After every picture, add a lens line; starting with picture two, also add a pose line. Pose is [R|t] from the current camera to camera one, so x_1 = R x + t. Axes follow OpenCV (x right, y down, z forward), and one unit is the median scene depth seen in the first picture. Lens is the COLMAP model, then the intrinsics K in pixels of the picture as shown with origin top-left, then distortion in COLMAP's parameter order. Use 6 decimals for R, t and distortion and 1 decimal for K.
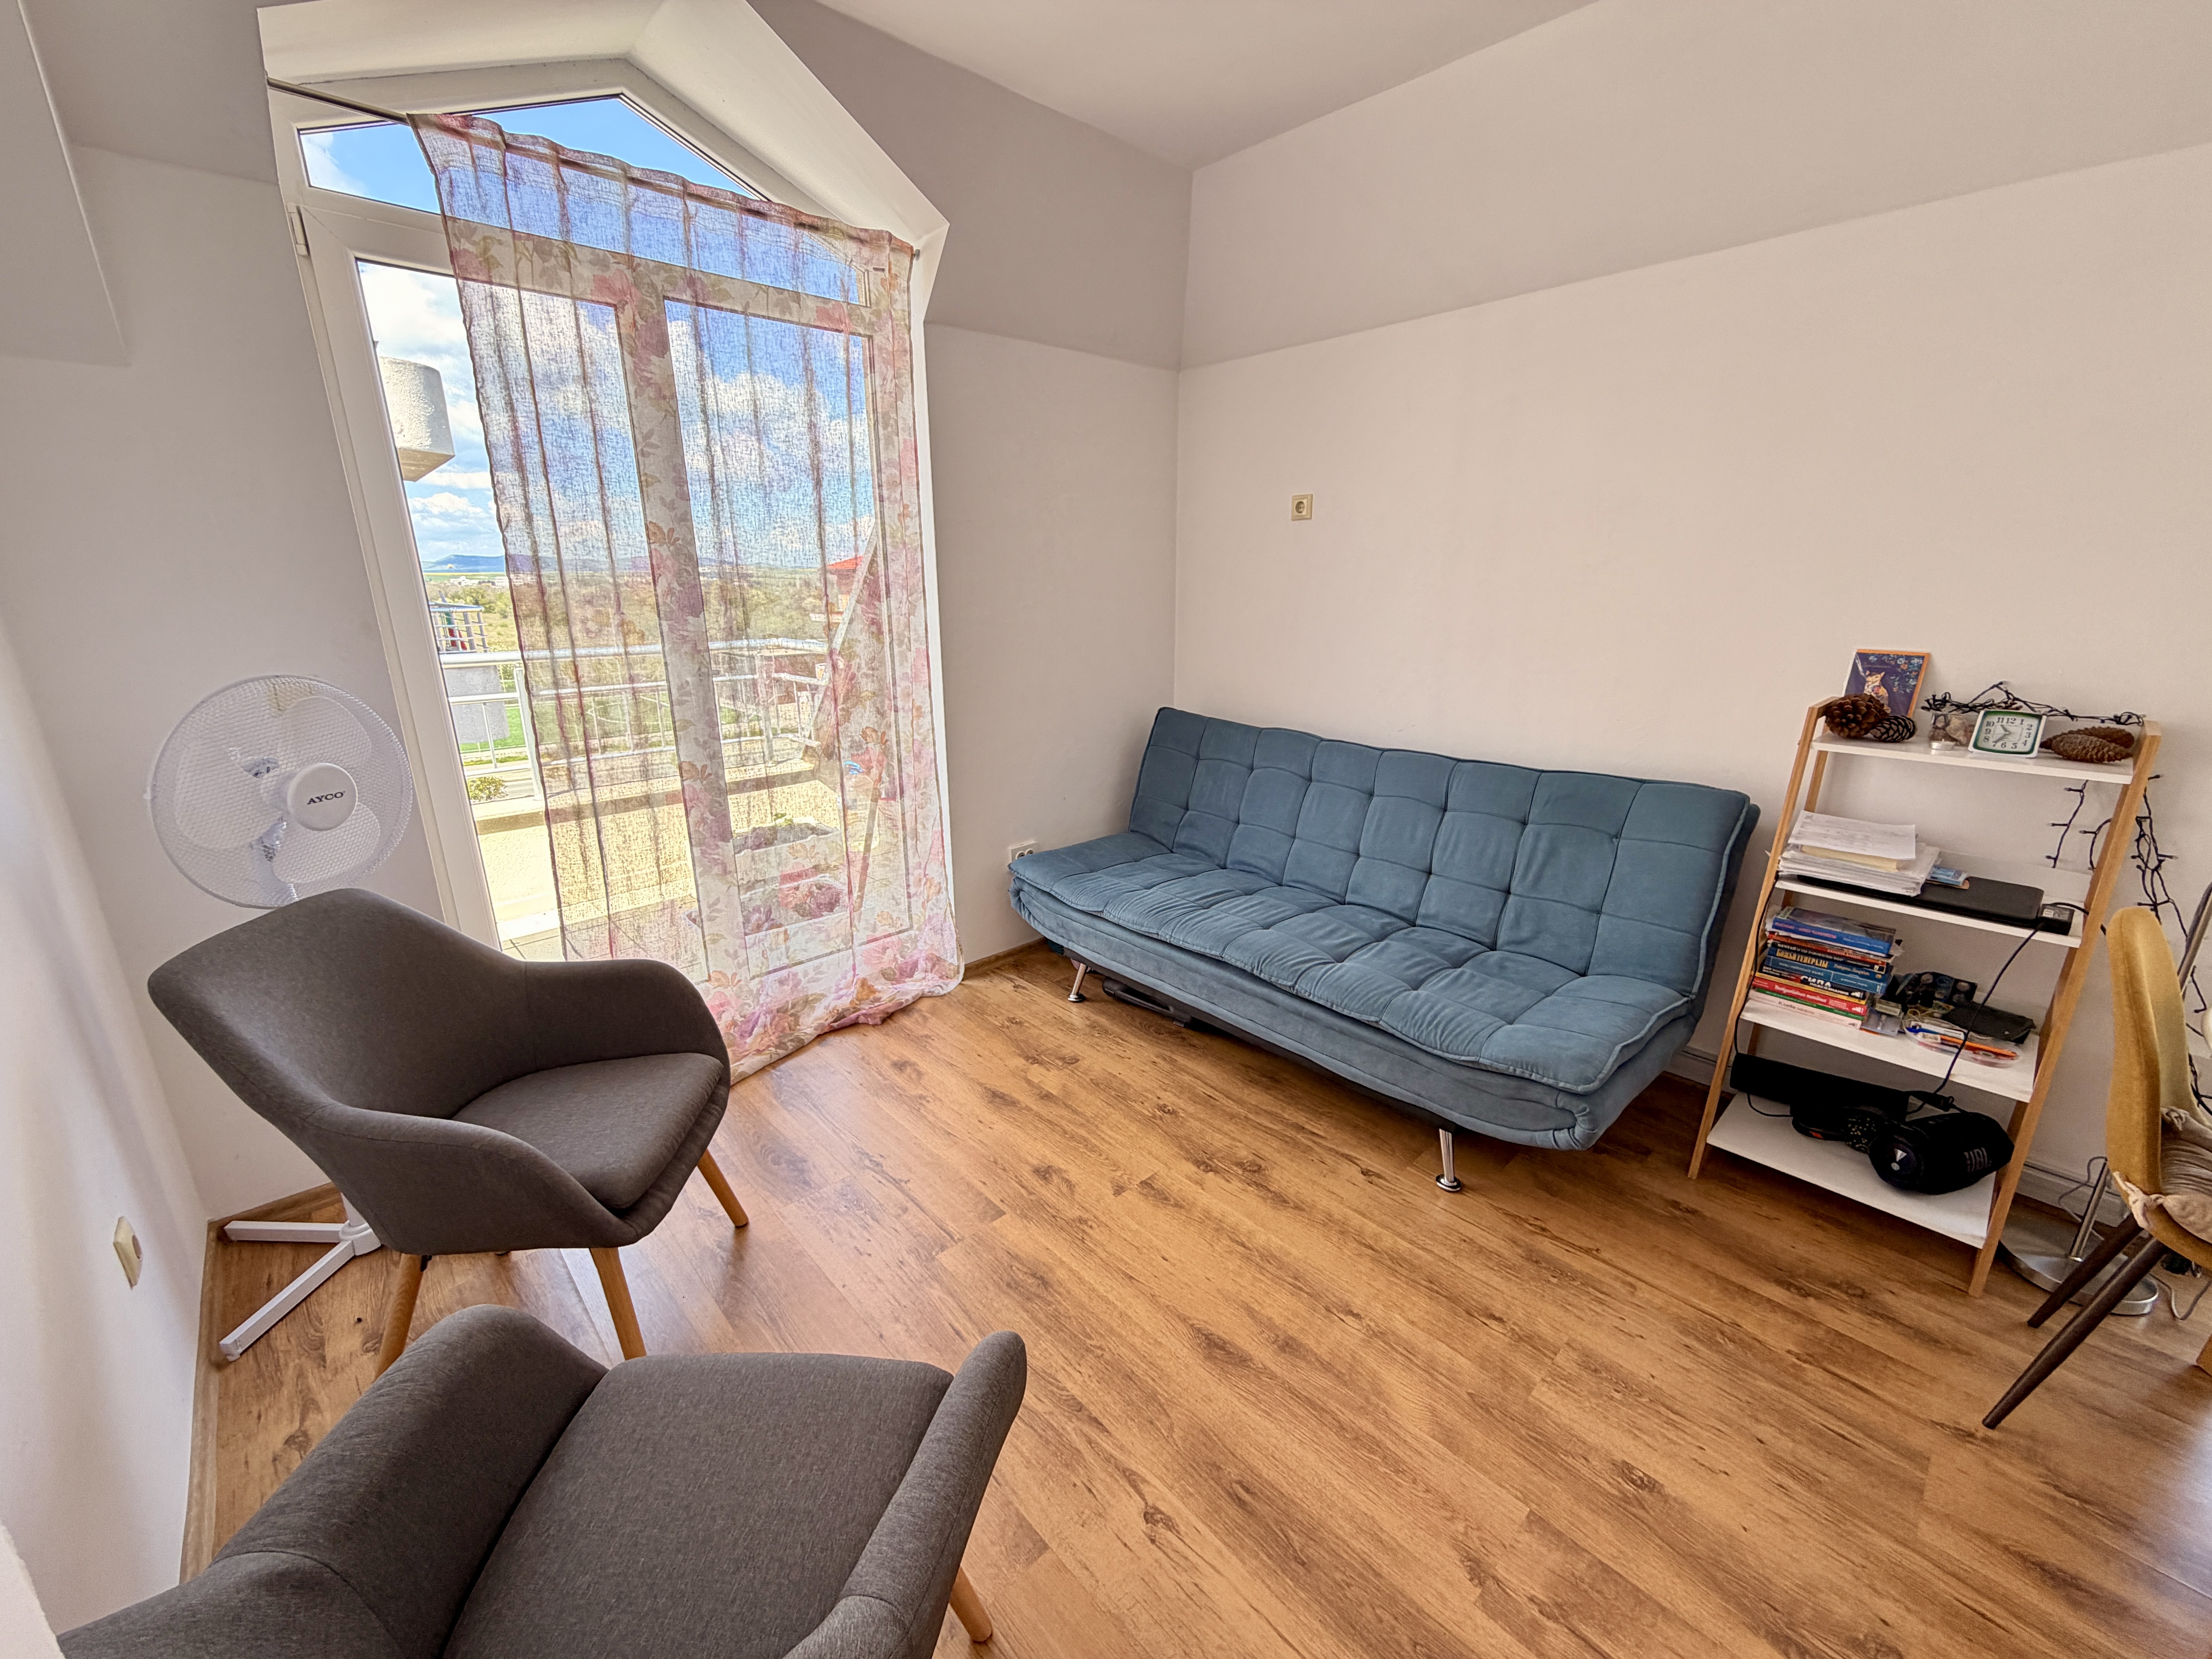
lens RADIAL K [[877.8, 0, 1100.5], [0, 877.8, 830.5], [0, 0, 1]] dist [-0.001848, -0.000139]
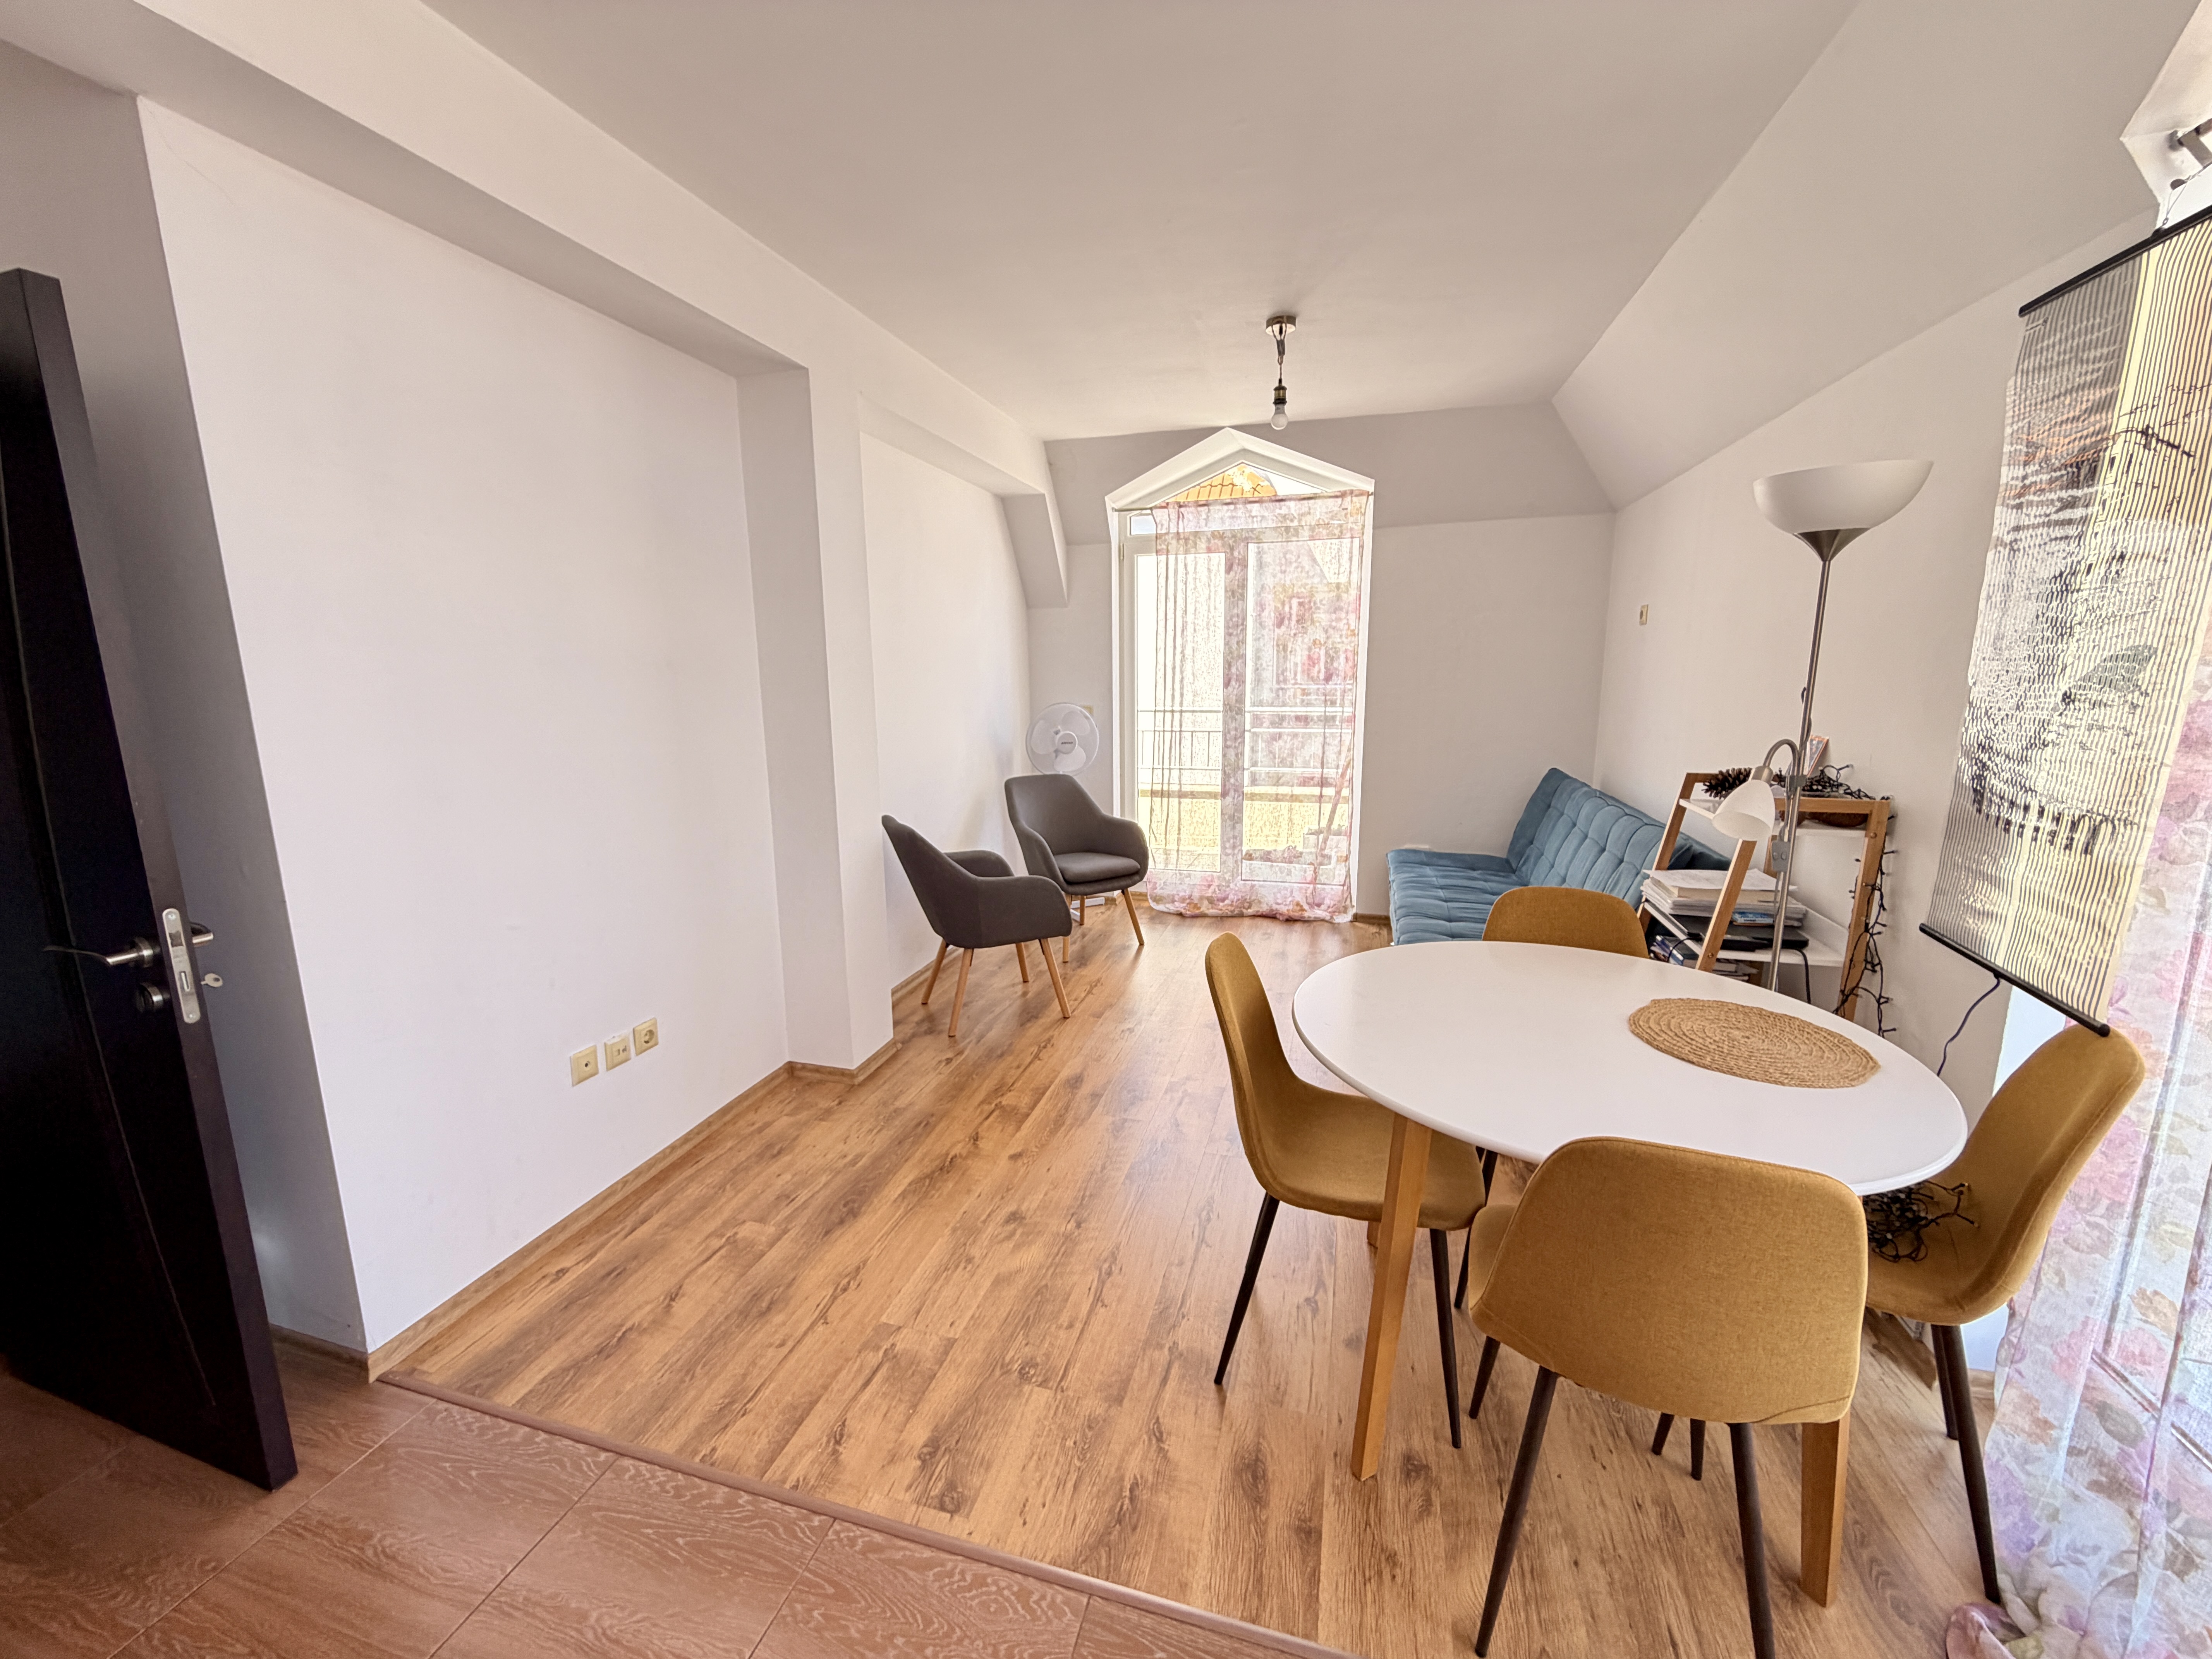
lens RADIAL K [[879.7, 0, 1104.7], [0, 879.7, 833.2], [0, 0, 1]] dist [0.000993, 0.000184]
pose [[0.518699, 0.158234, -0.840187, 1.337635], [-0.229962, 0.972329, 0.041151, 0.081357], [0.823449, 0.171866, 0.540734, -0.359840]]
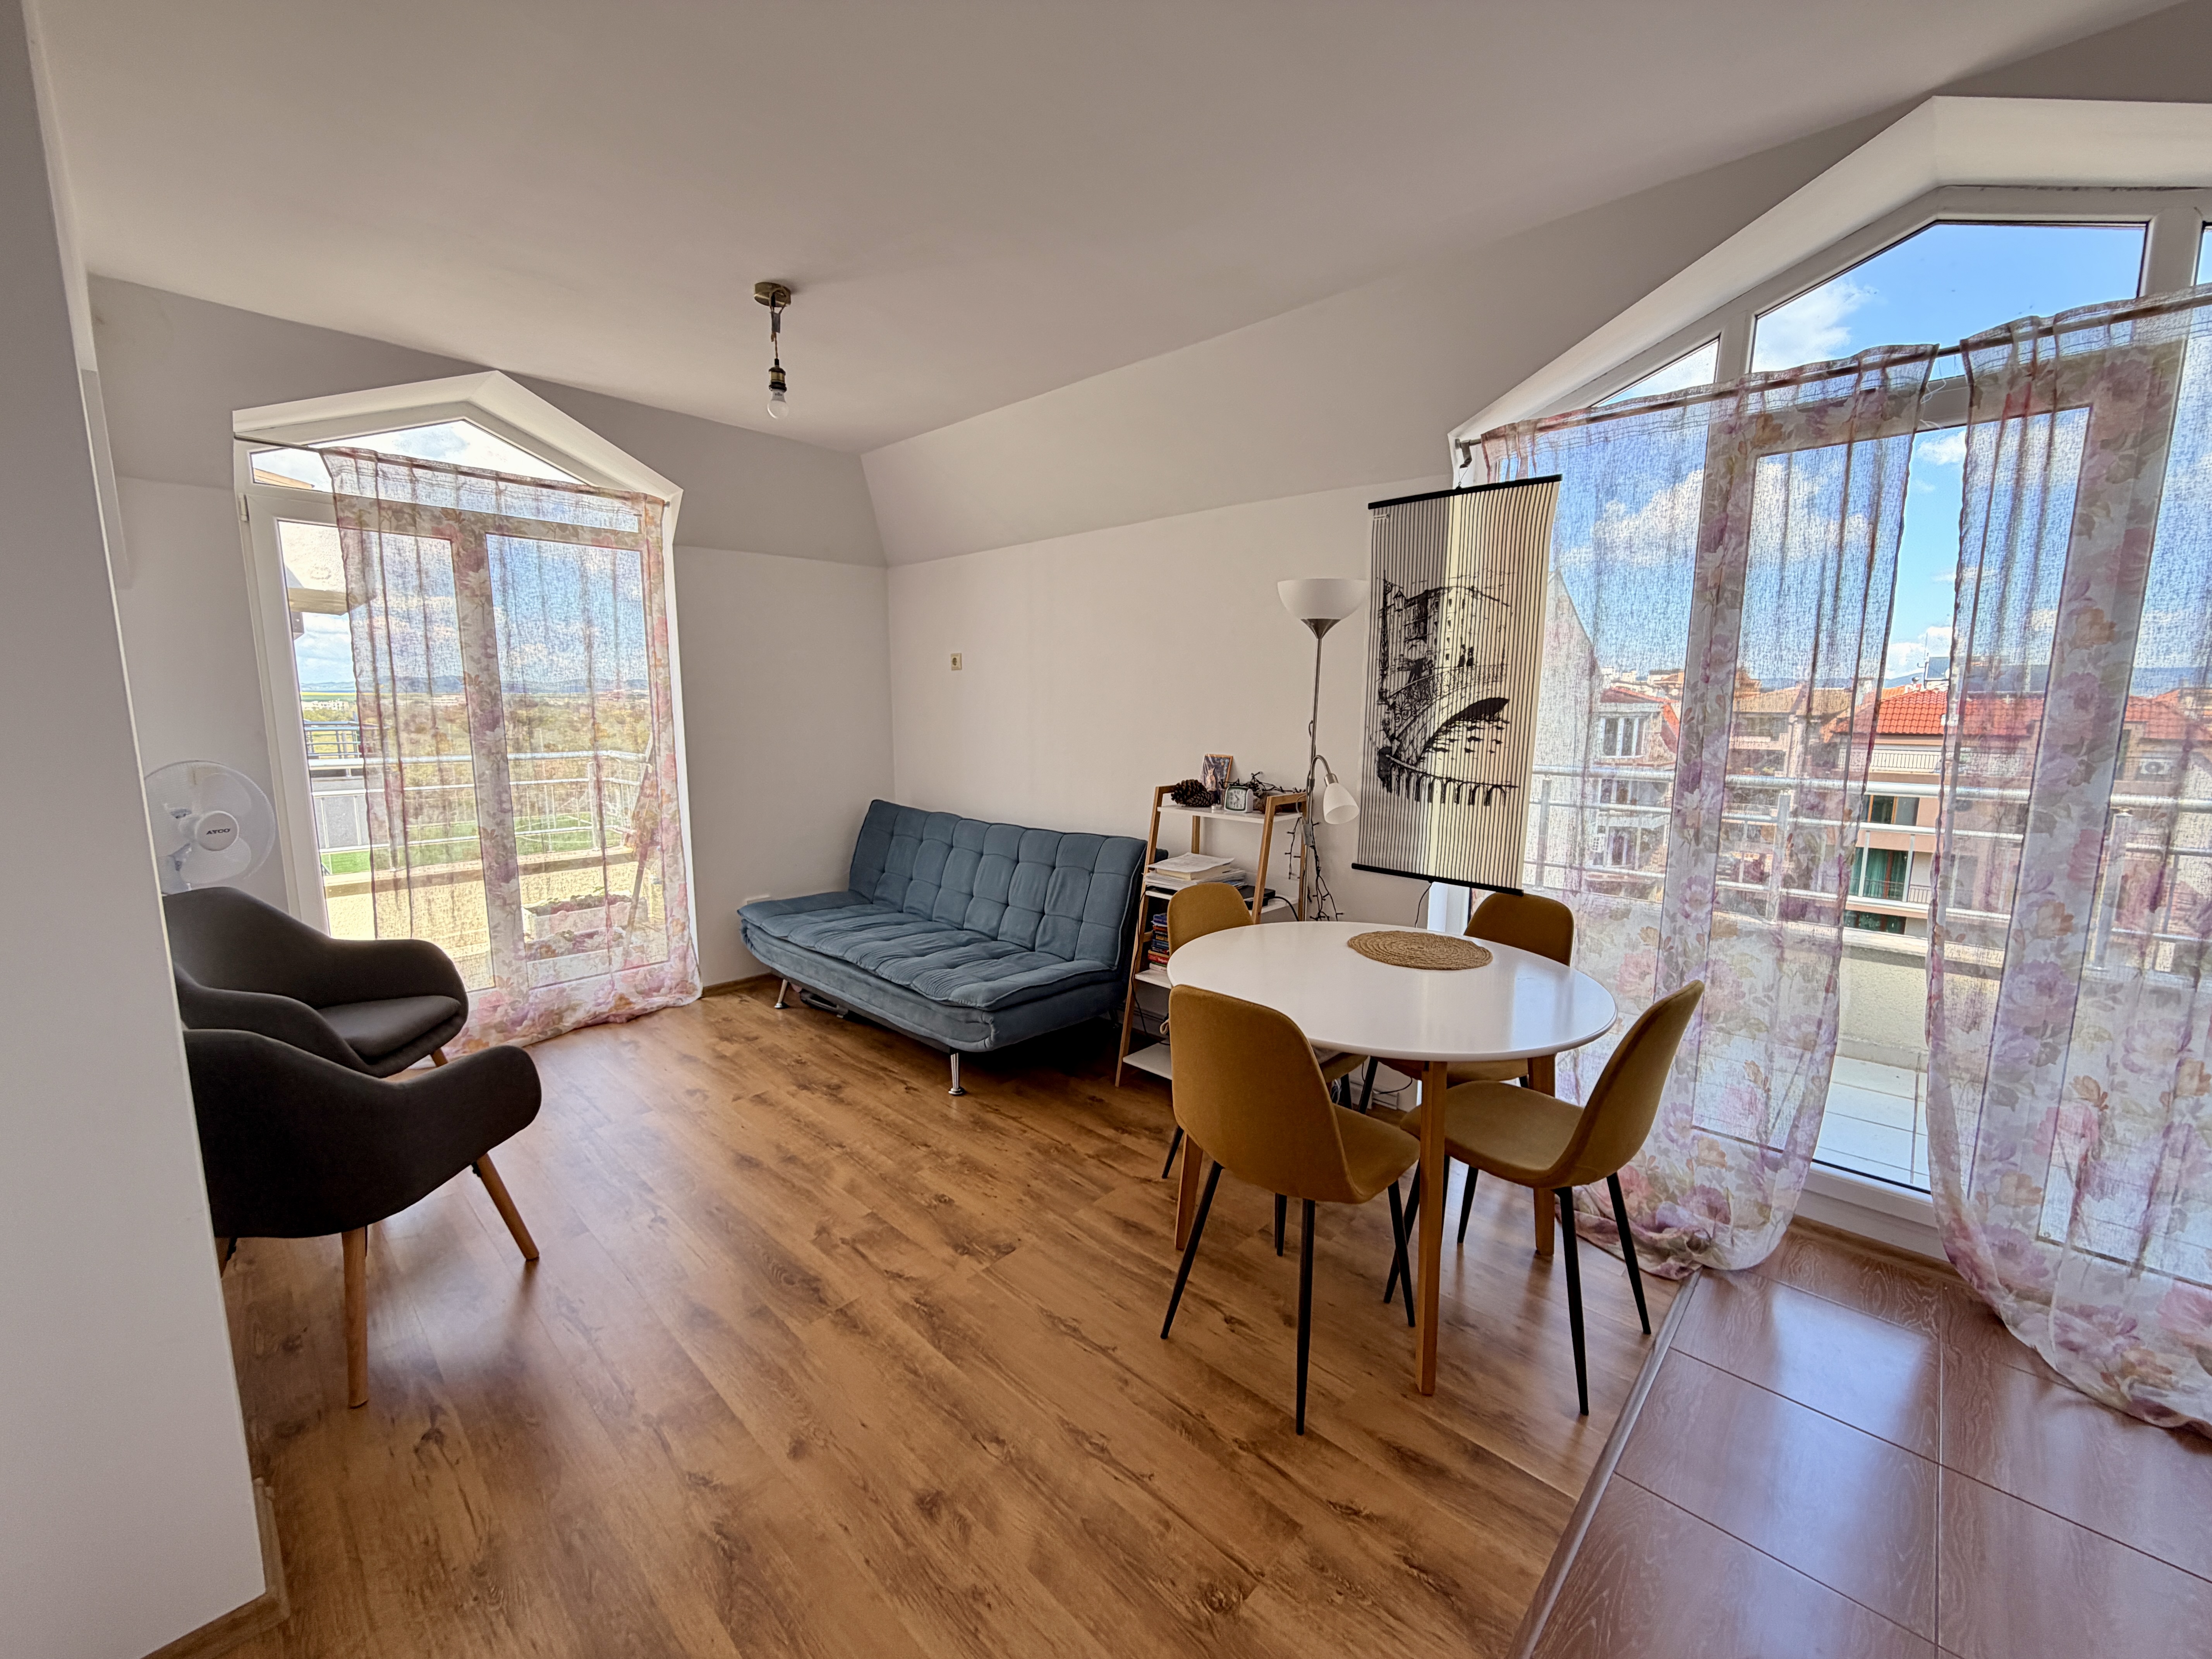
lens RADIAL K [[877.8, 0, 1100.5], [0, 877.8, 830.5], [0, 0, 1]] dist [-0.001848, -0.000139]
pose [[0.997929, -0.000041, 0.064321, 0.537862], [0.008820, 0.990641, -0.136211, 0.155996], [-0.063714, 0.136497, 0.988590, -0.594046]]
